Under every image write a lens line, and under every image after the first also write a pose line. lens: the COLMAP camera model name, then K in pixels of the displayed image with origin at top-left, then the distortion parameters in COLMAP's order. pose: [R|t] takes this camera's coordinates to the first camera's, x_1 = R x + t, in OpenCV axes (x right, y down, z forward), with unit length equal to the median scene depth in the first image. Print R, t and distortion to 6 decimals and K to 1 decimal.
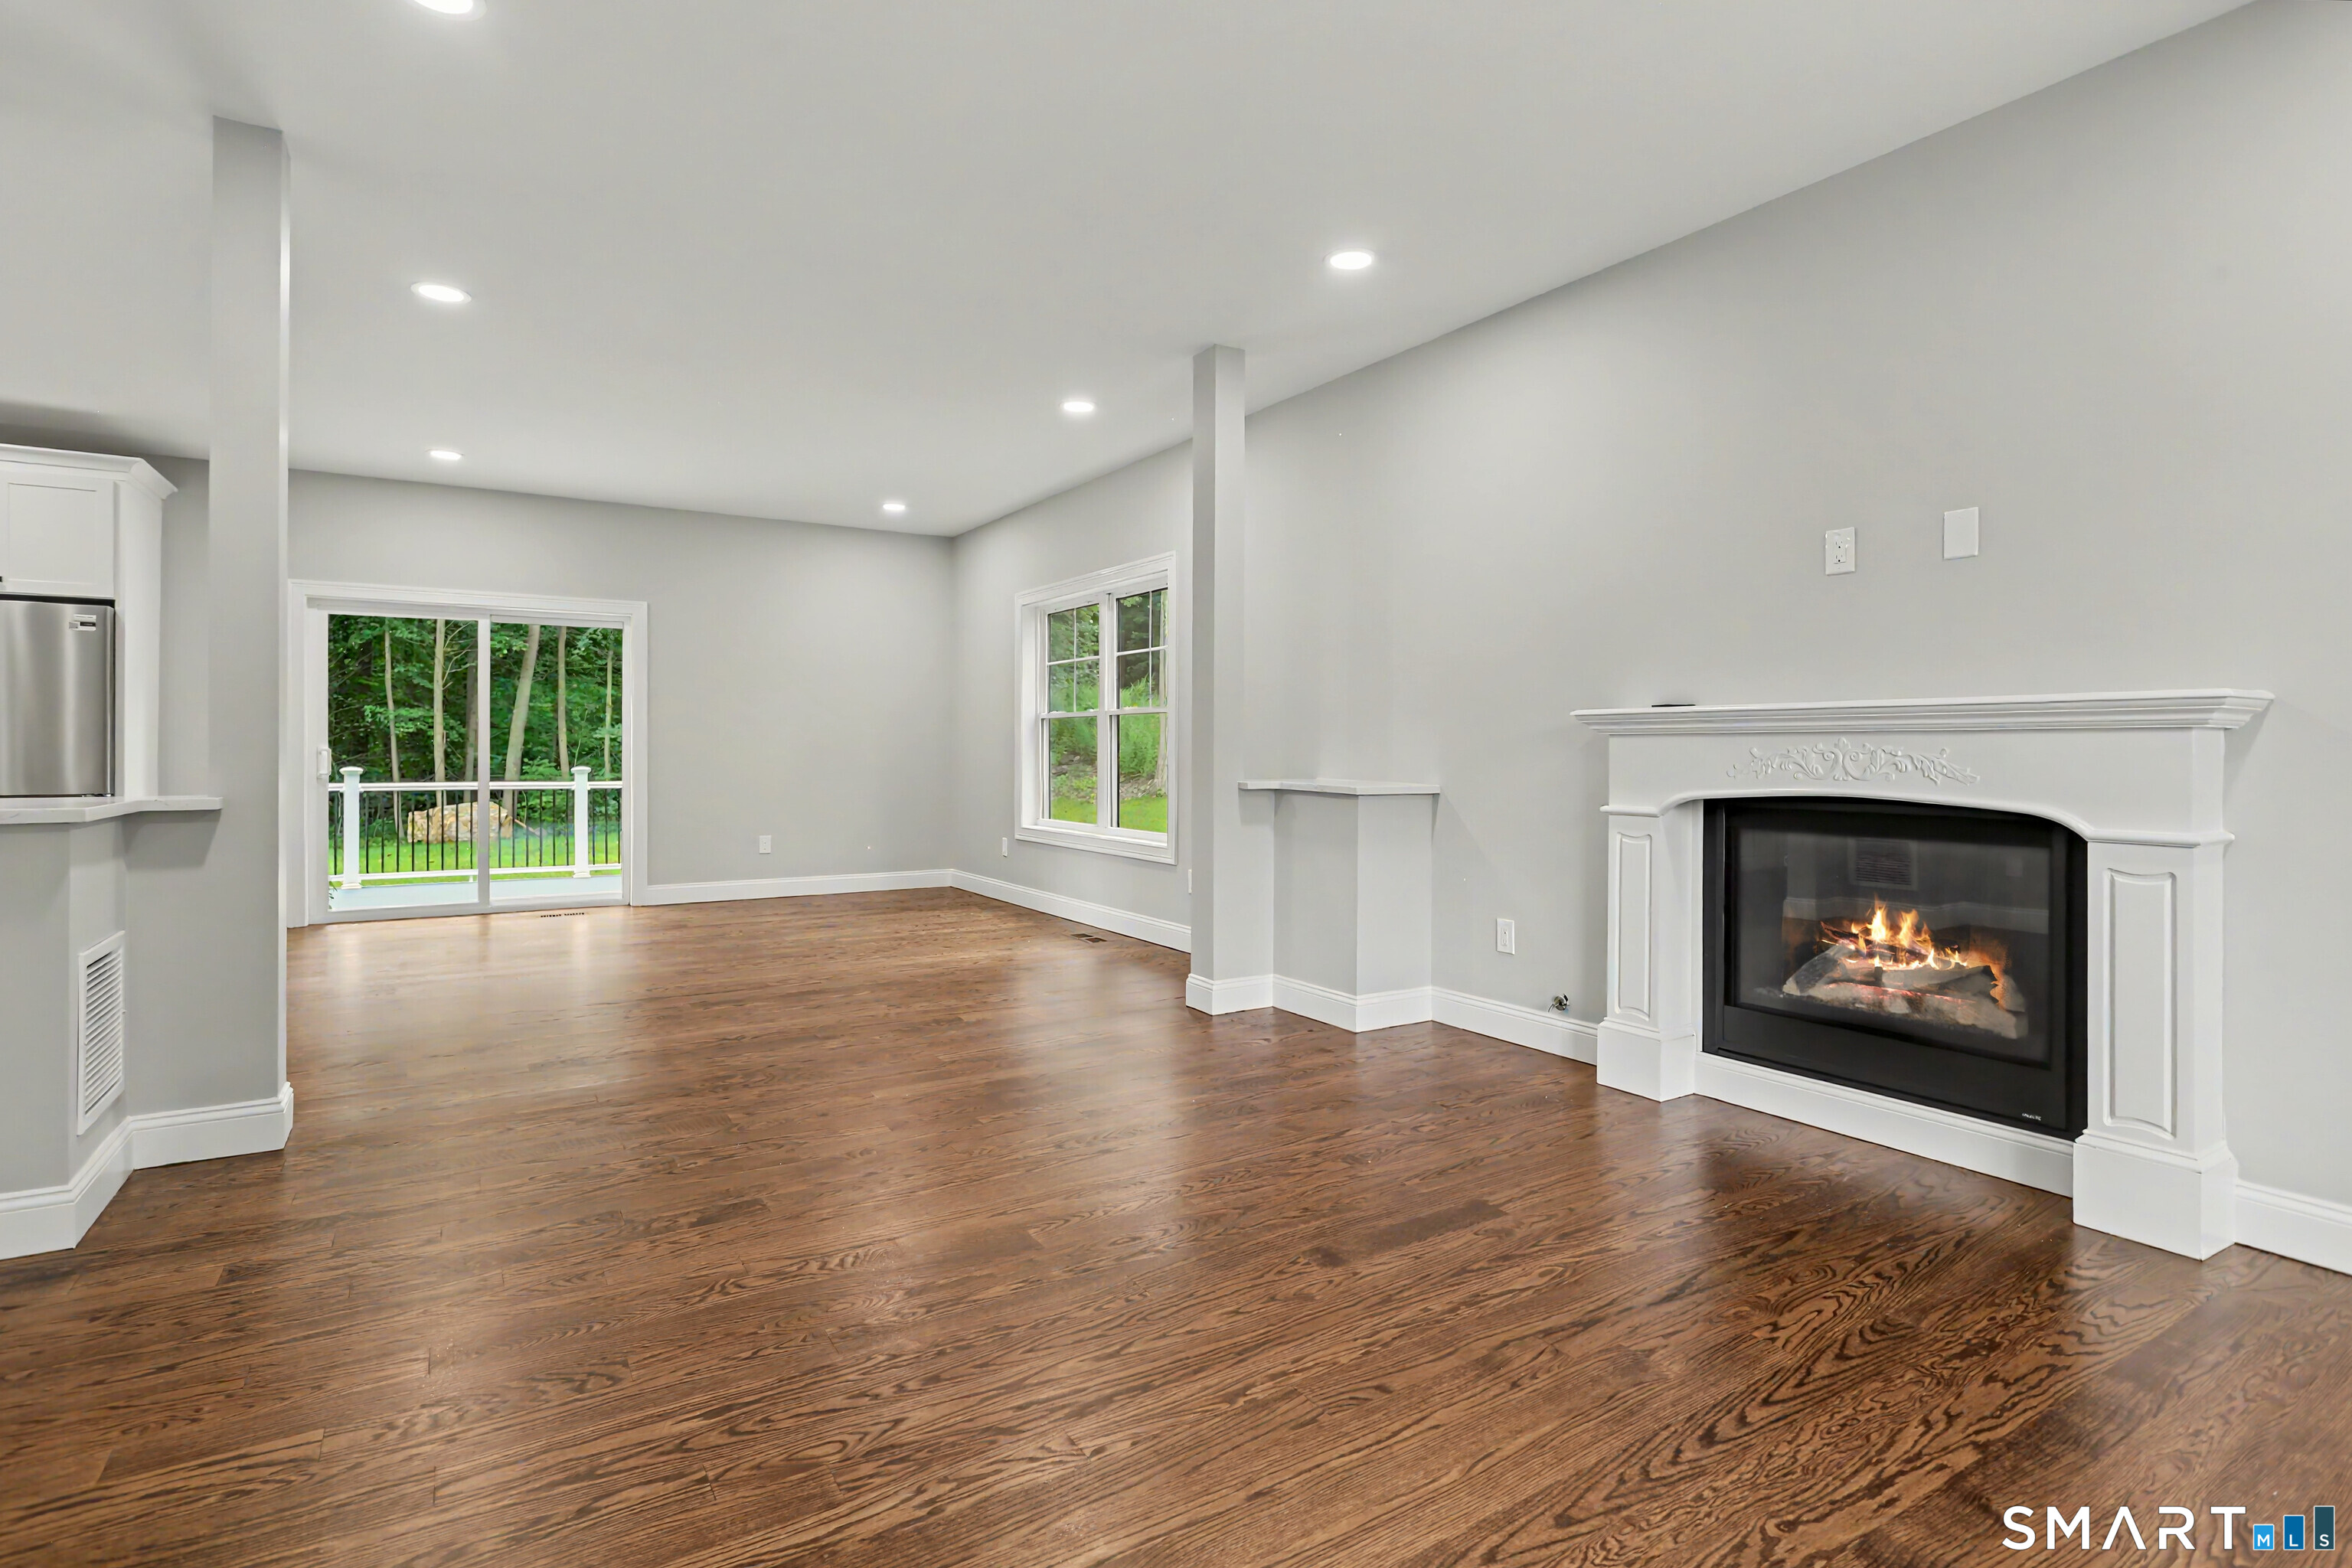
lens RADIAL K [[1141.1, 0, 1164.0], [0, 1141.1, 766.9], [0, 0, 1]] dist [-0.010365, 0.003069]
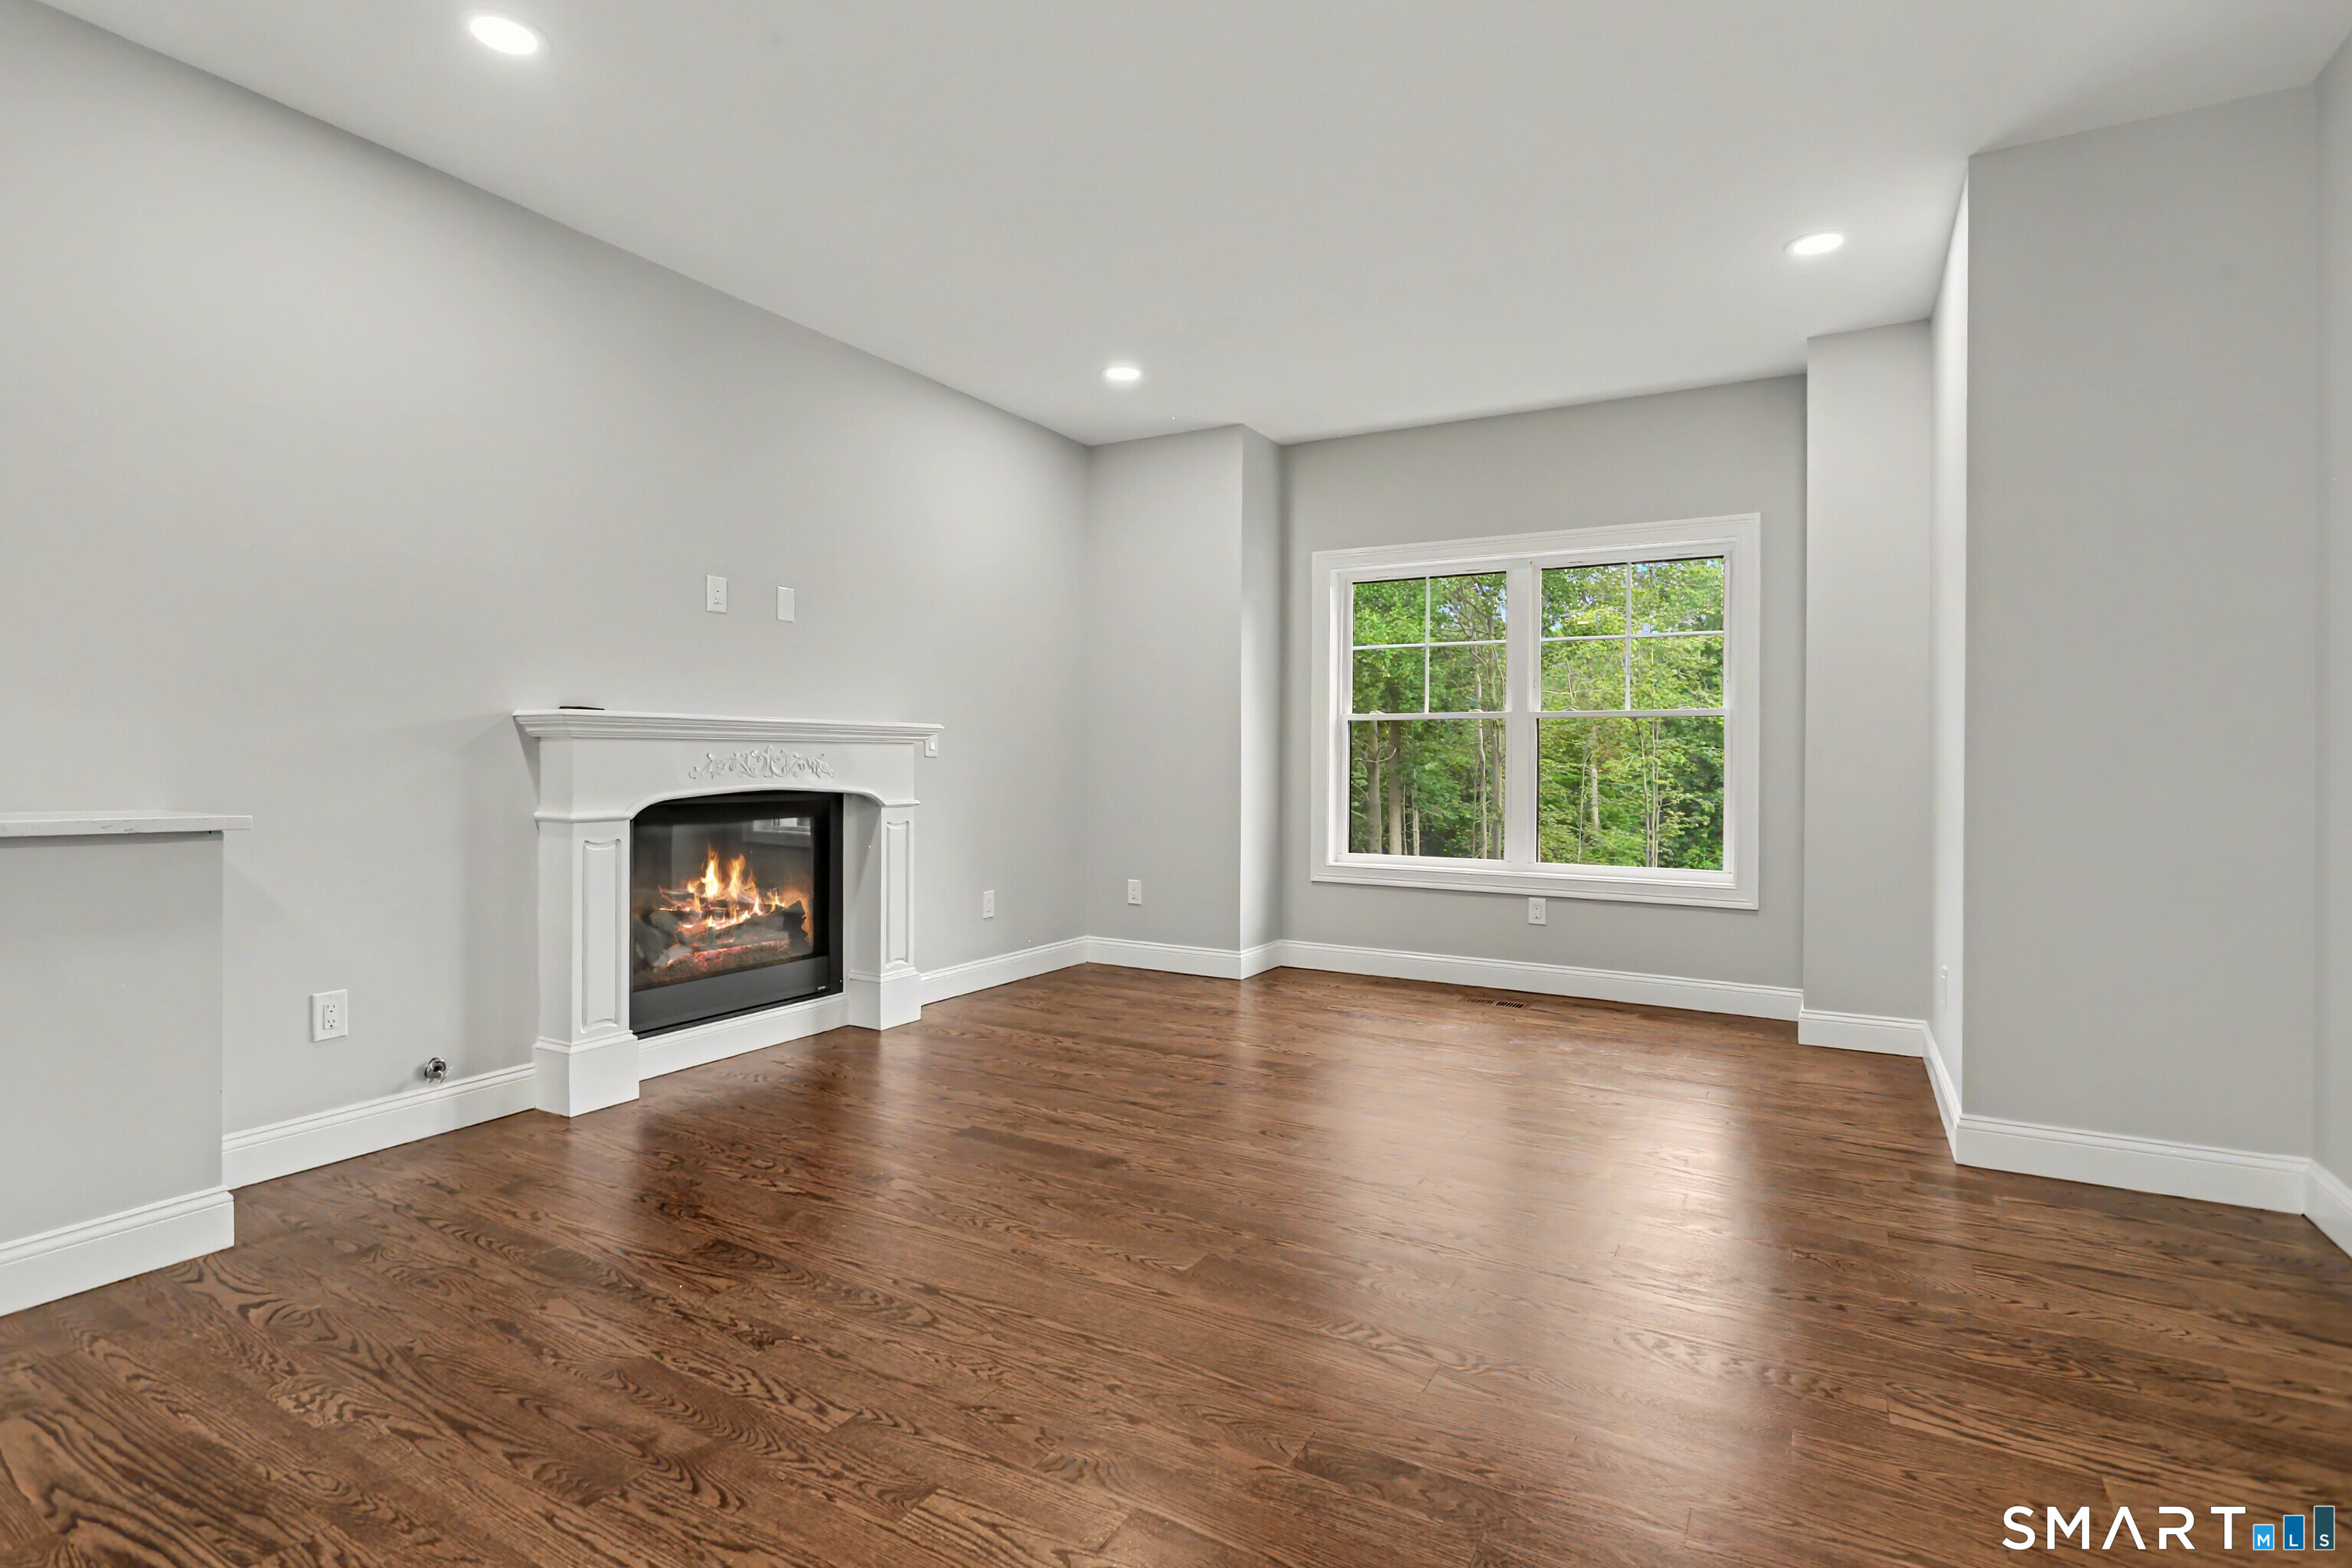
lens RADIAL K [[1141.1, 0, 1178.2], [0, 1141.1, 791.3], [0, 0, 1]] dist [-0.010365, 0.003069]
pose [[-0.476056, -0.029893, 0.878907, -0.895269], [0.003706, 0.999345, 0.035996, -0.020855], [-0.879407, 0.020393, -0.475633, 1.386808]]
